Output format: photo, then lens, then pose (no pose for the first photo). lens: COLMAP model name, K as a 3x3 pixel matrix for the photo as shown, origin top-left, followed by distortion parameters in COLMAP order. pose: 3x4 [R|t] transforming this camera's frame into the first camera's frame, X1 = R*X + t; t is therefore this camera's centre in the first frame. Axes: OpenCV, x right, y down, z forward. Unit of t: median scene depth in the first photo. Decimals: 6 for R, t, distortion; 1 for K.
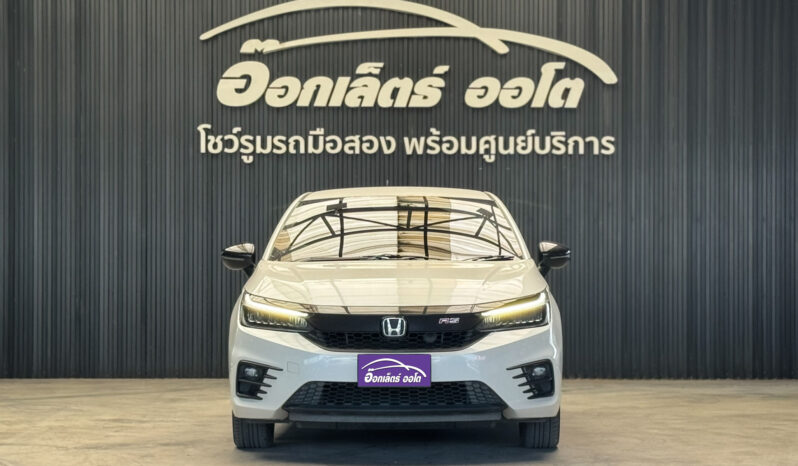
lens RADIAL K [[5884.1, 0, 398.8], [0, 5884.1, 231.4], [0, 0, 1]] dist [2.559953, 0.000000]
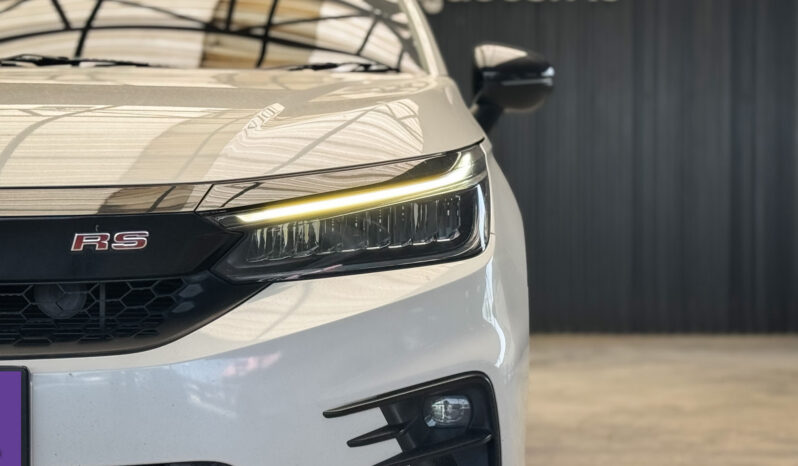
lens RADIAL K [[5884.1, 0, 398.7], [0, 5884.1, 232.8], [0, 0, 1]] dist [2.559953, 0.000000]
pose [[0.999992, -0.003212, 0.002489, 0.020558], [0.003182, 0.999921, 0.012143, 0.011116], [-0.002528, -0.012135, 0.999923, 0.702625]]
